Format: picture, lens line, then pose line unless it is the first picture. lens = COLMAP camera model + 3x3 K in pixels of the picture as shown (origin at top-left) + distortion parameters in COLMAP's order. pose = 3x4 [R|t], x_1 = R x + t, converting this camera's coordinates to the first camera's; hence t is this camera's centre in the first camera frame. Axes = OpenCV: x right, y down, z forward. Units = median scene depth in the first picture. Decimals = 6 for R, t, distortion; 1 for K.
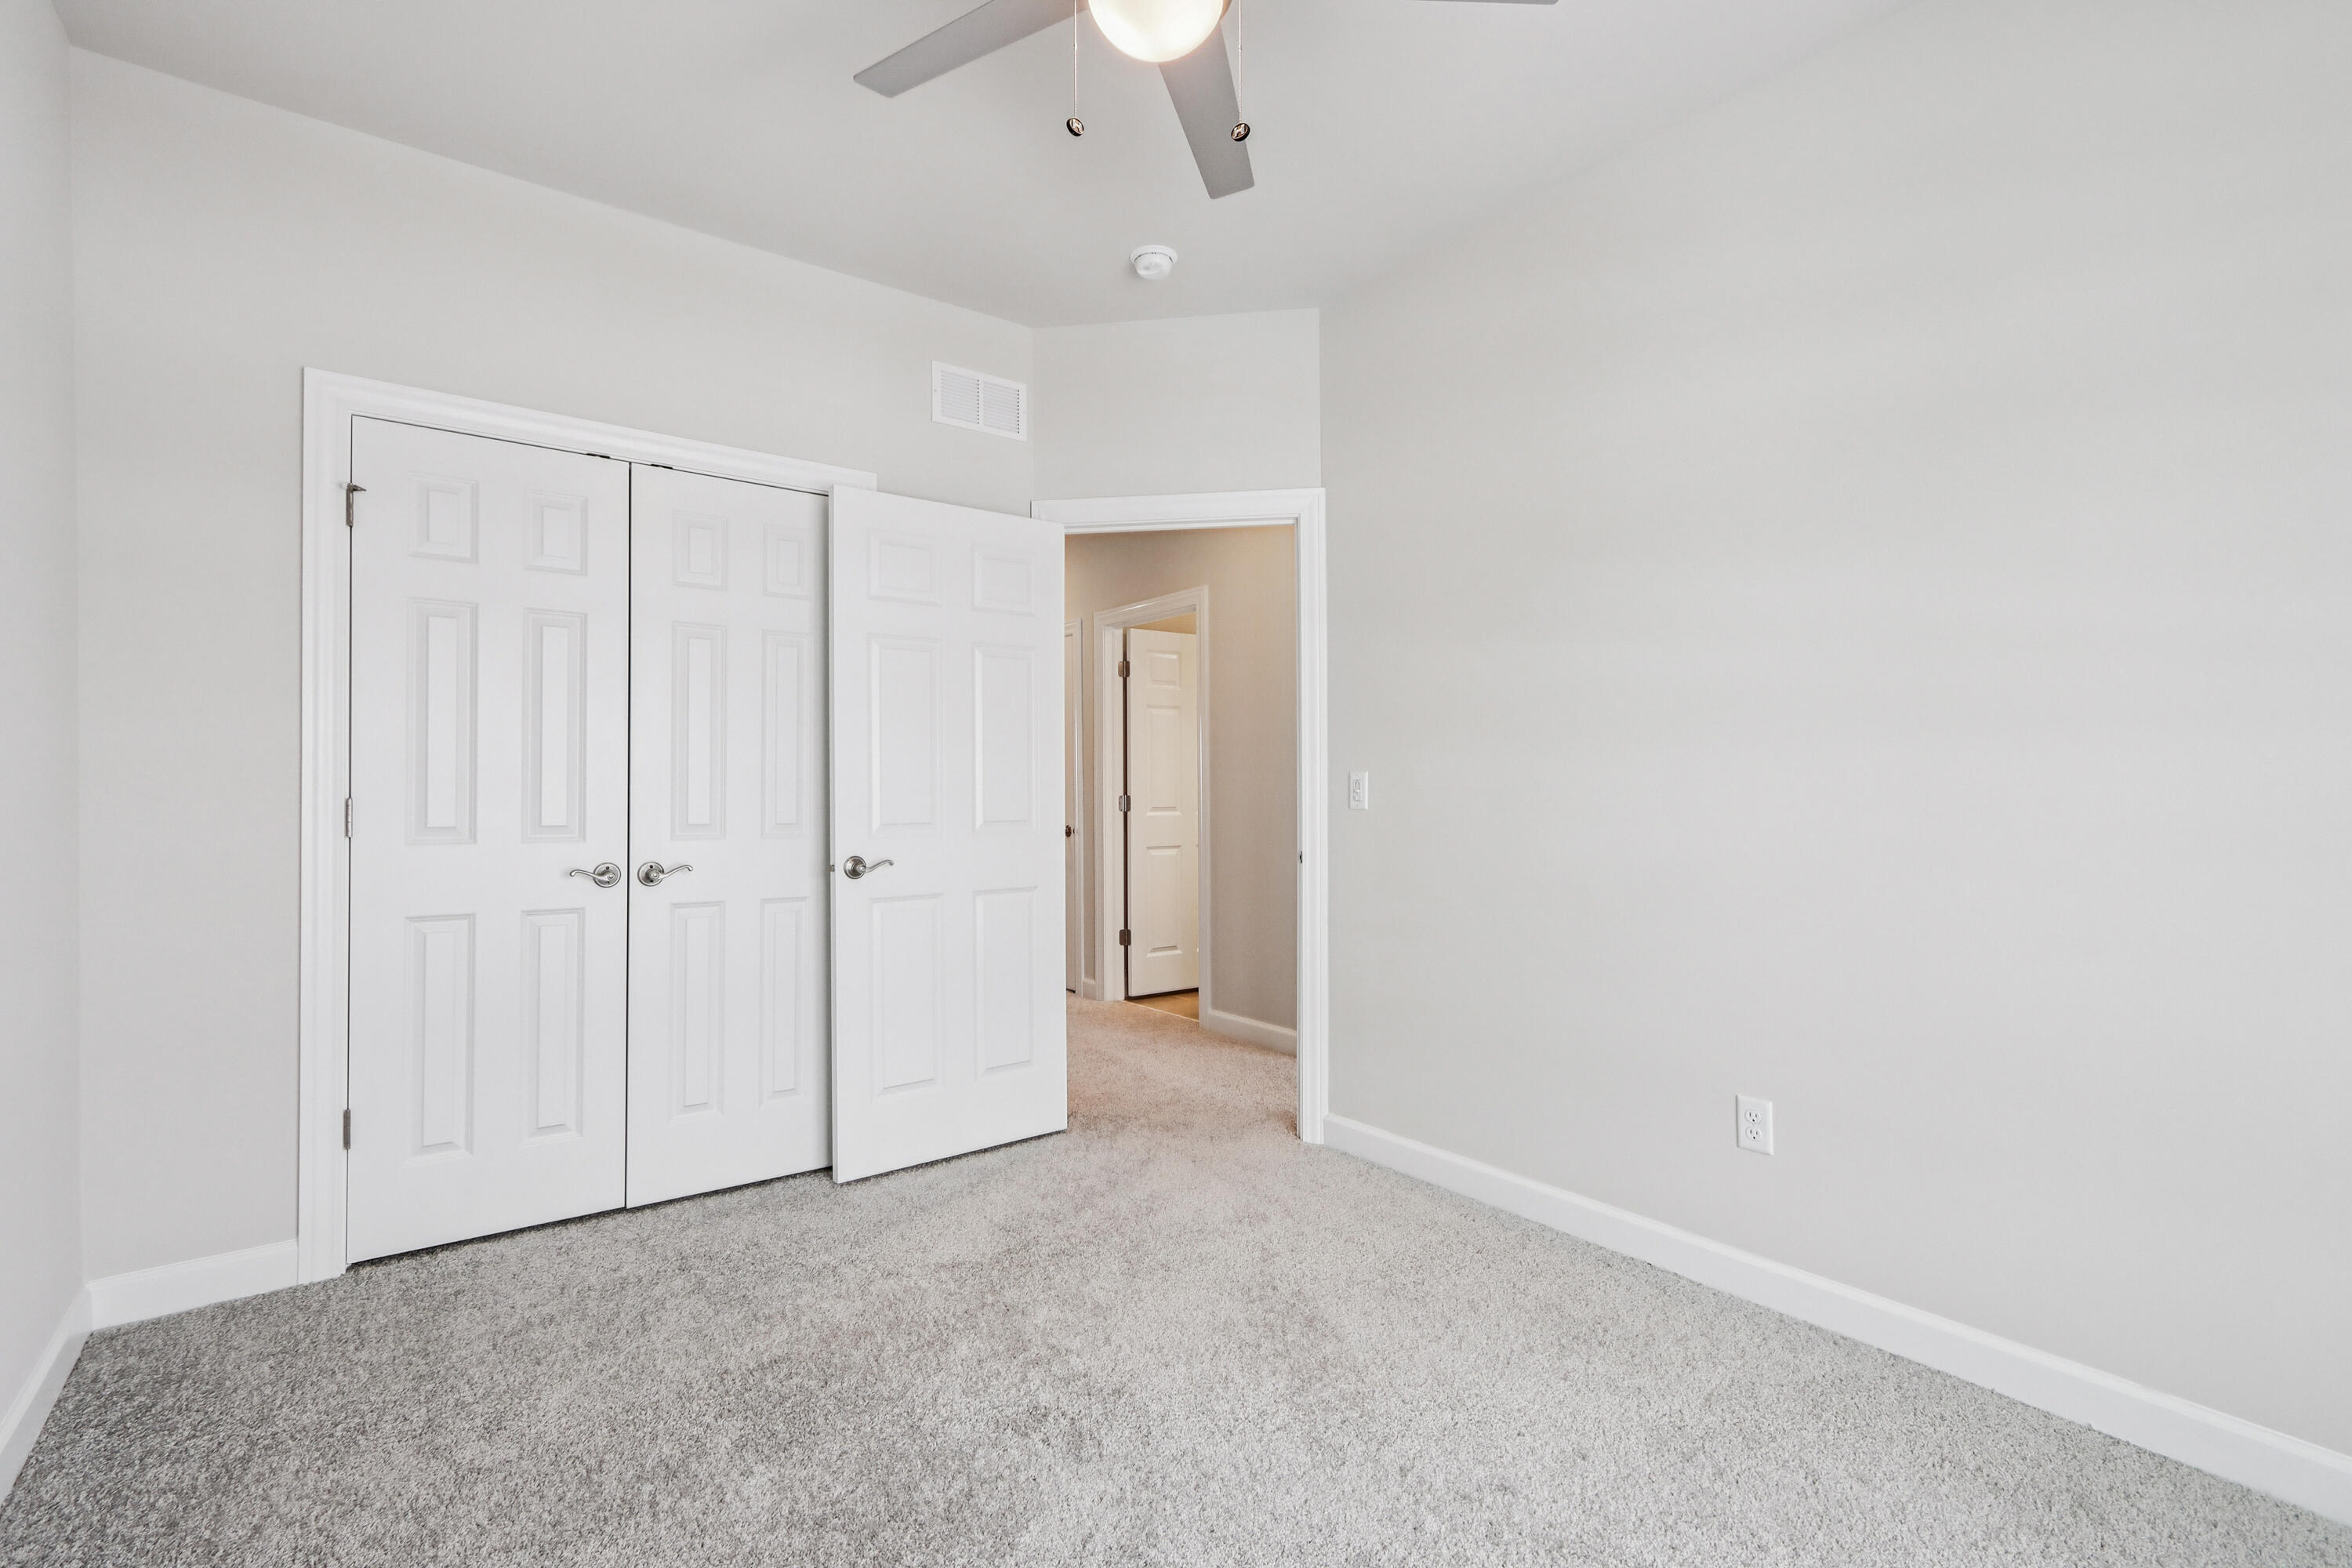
lens RADIAL K [[1081.2, 0, 1167.3], [0, 1081.2, 790.5], [0, 0, 1]] dist [-0.015824, 0.000409]
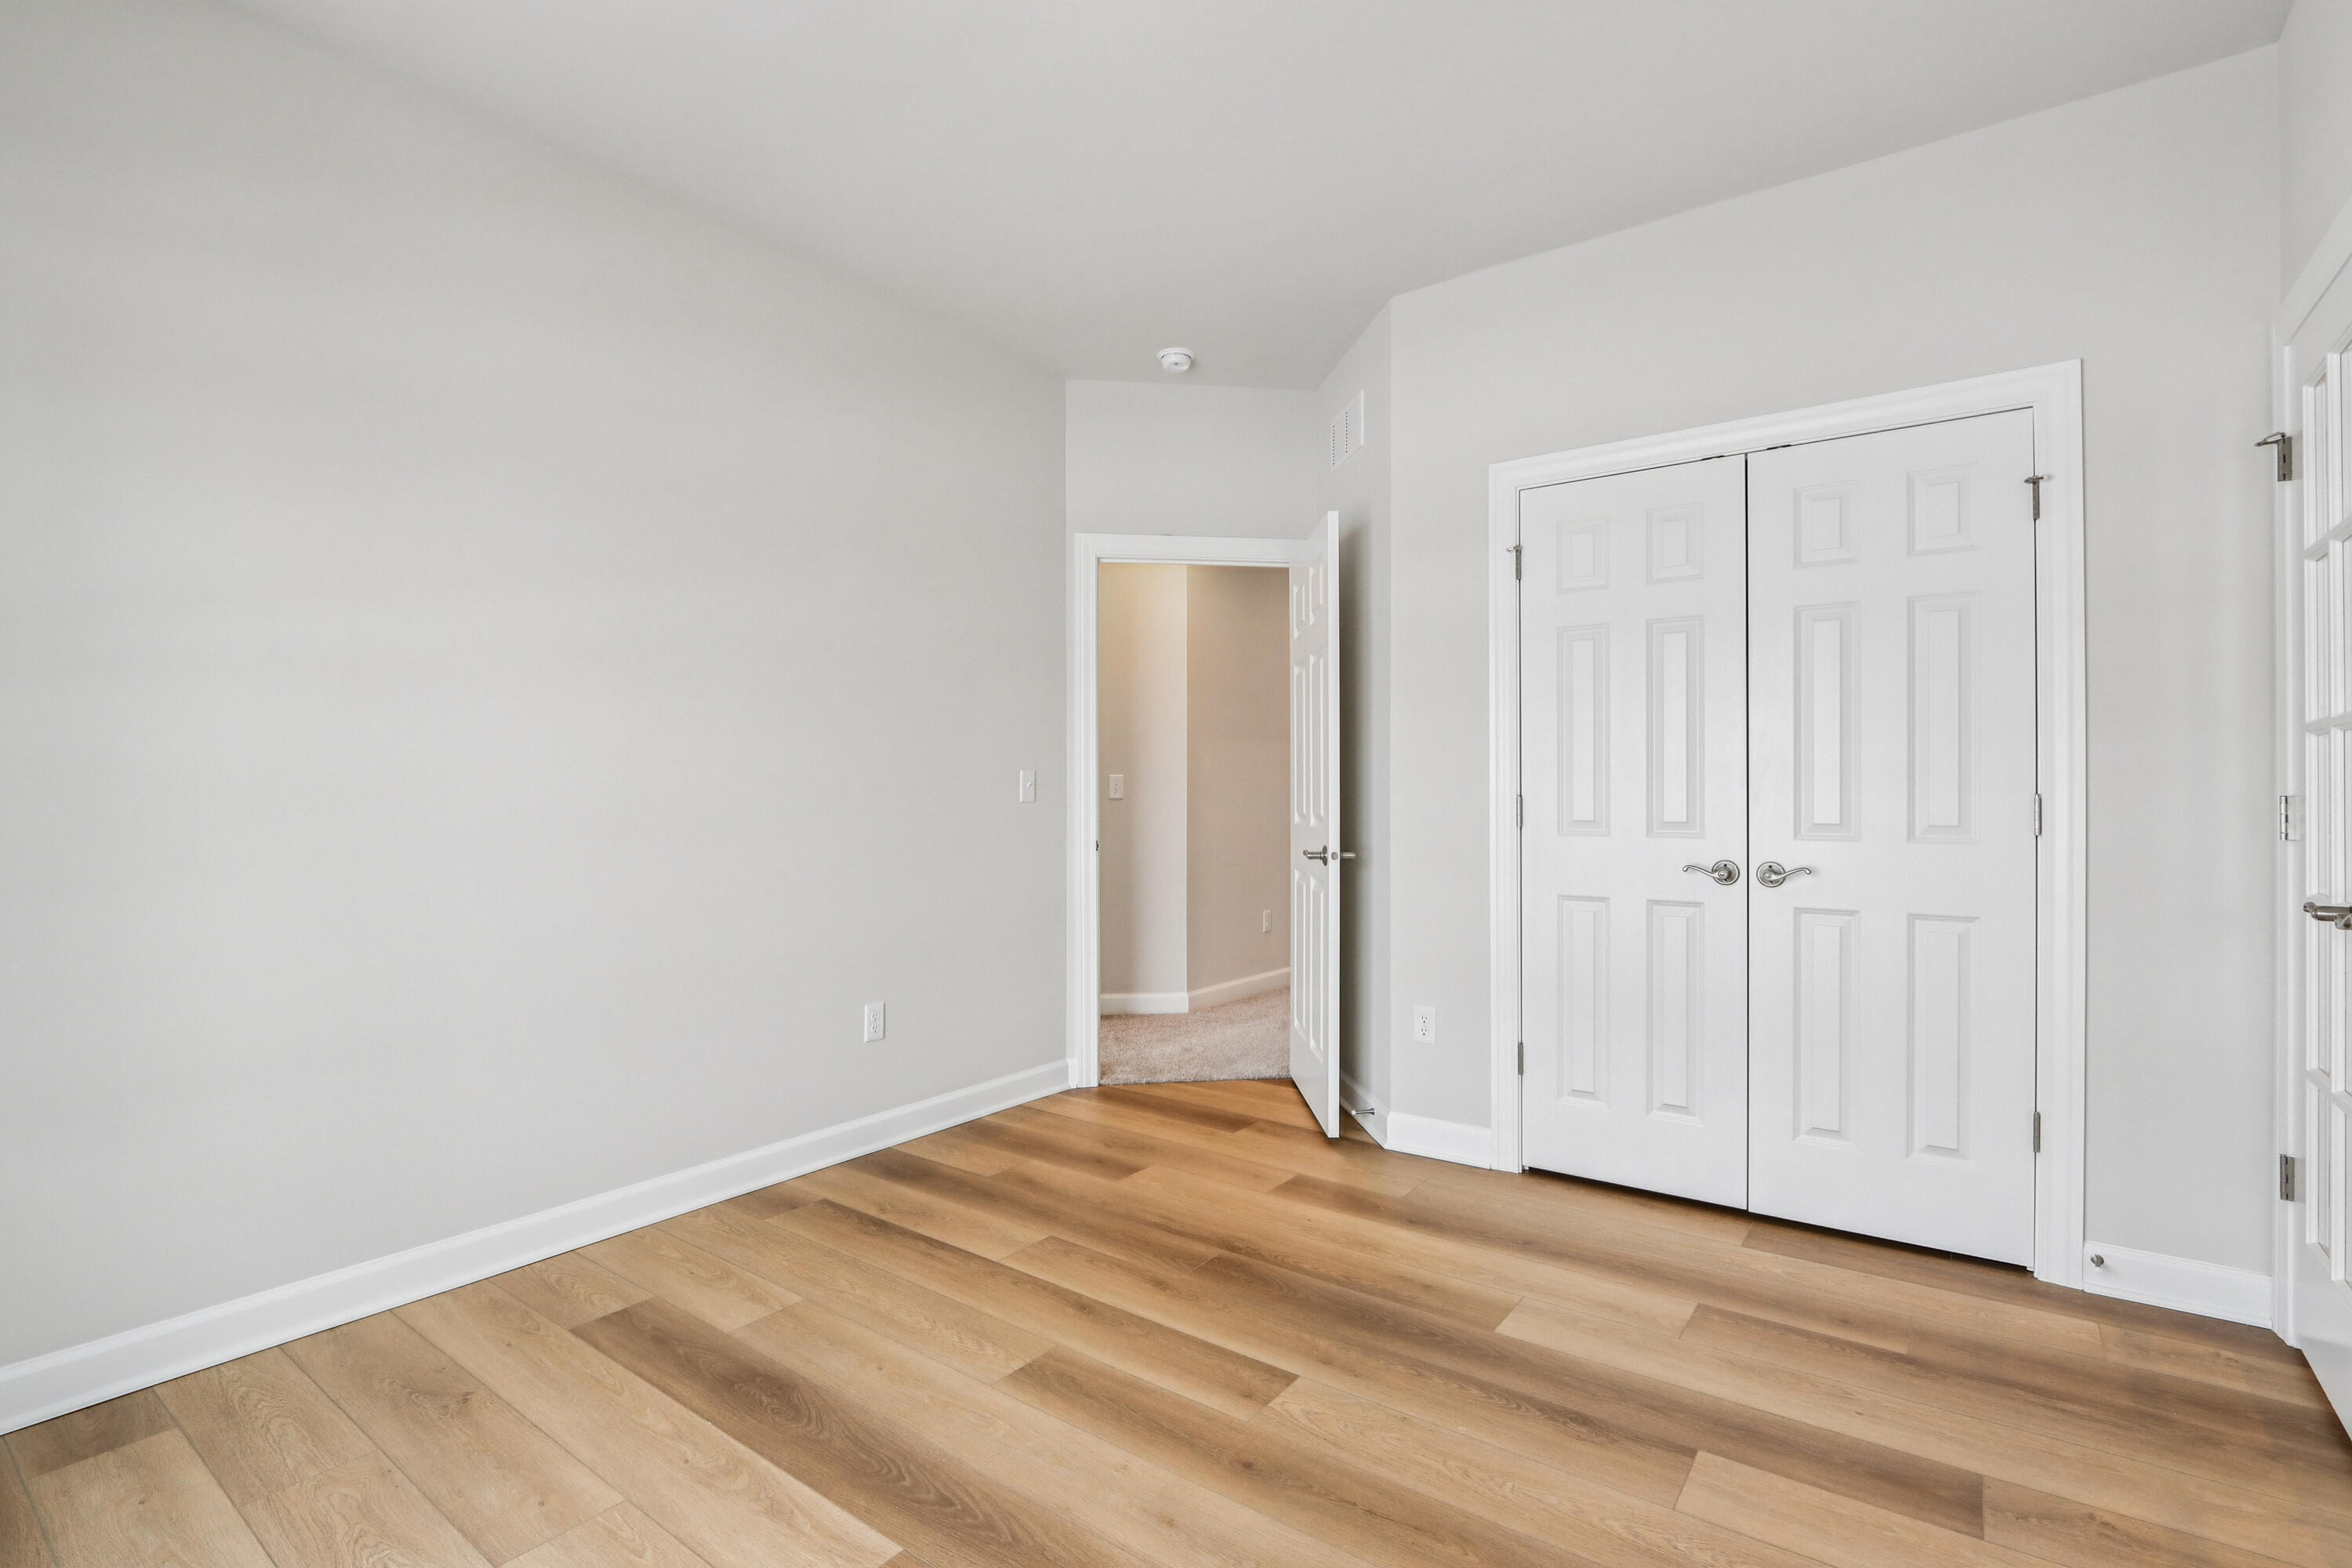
lens RADIAL K [[1111.0, 0, 1176.0], [0, 1111.0, 784.0], [0, 0, 1]] dist [-0.019674, 0.000081]
pose [[0.271330, -0.012052, -0.962411, 0.325230], [0.006574, 0.999921, -0.010668, 0.004052], [0.962464, -0.003432, 0.271388, 0.223653]]
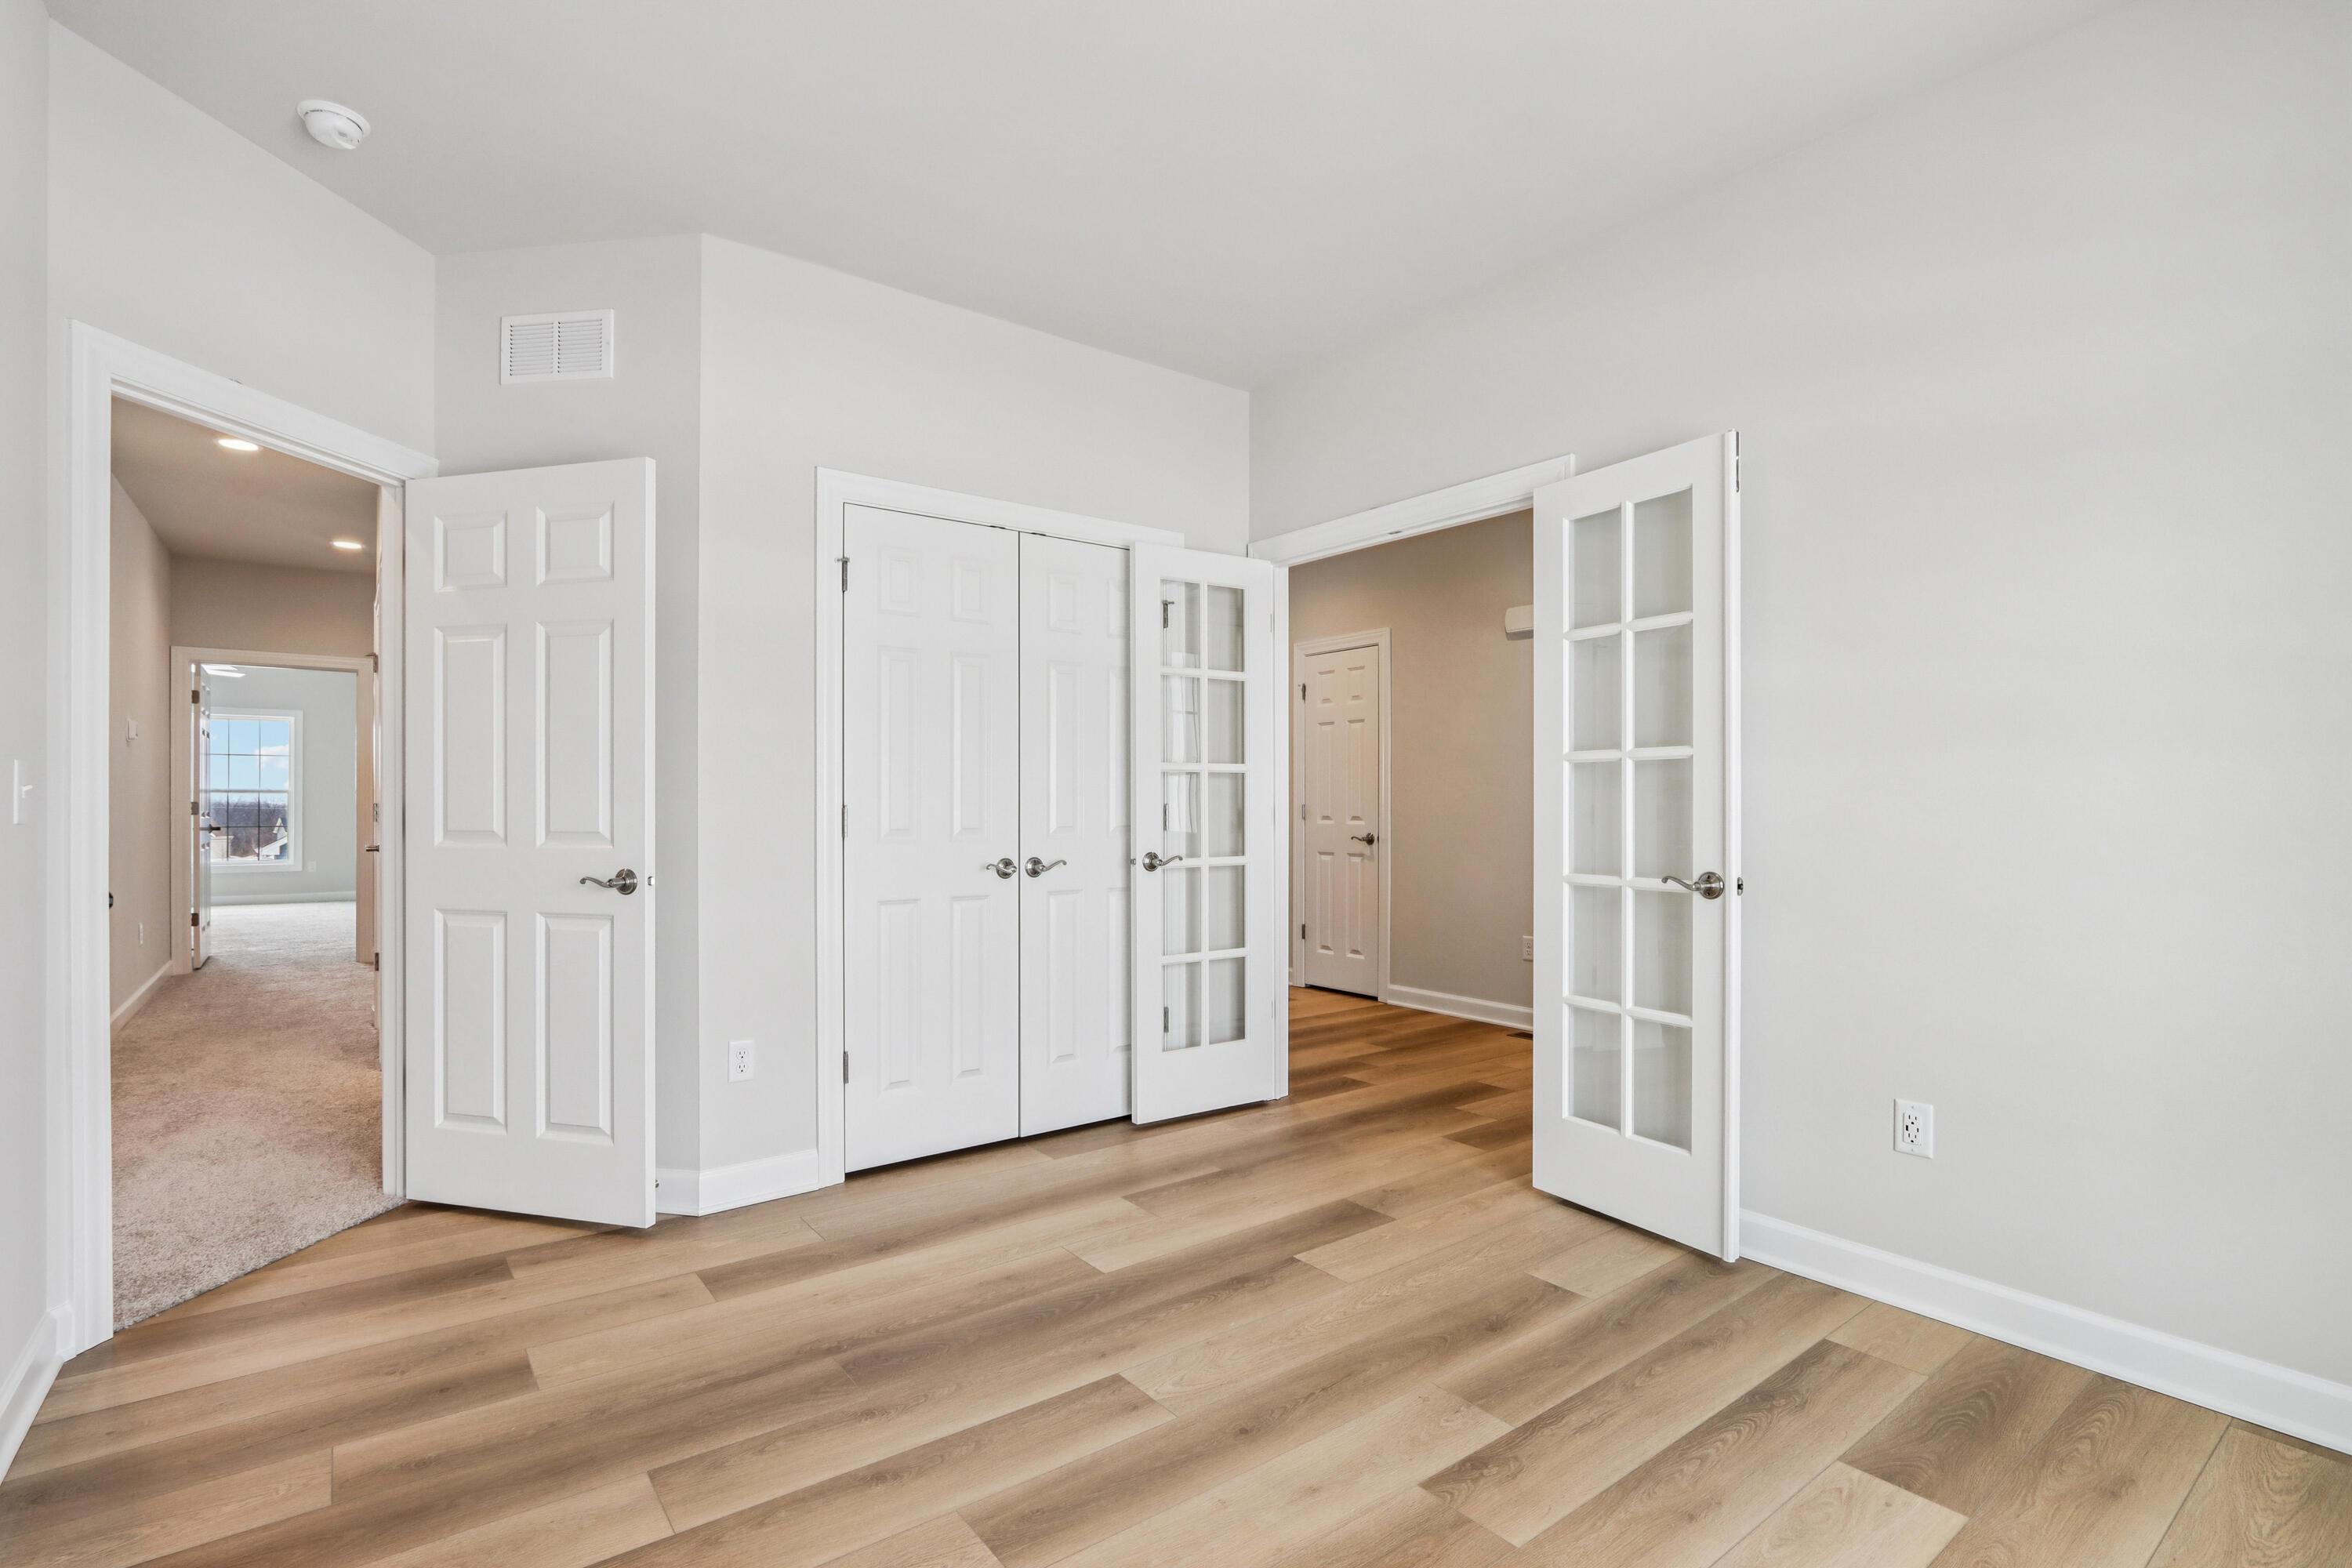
lens RADIAL K [[1081.2, 0, 1167.3], [0, 1081.2, 790.5], [0, 0, 1]] dist [-0.015824, 0.000409]
pose [[0.999933, -0.006306, -0.009657, -0.318639], [0.006253, 0.999965, -0.005502, -0.001059], [0.009691, 0.005441, 0.999938, -0.230266]]
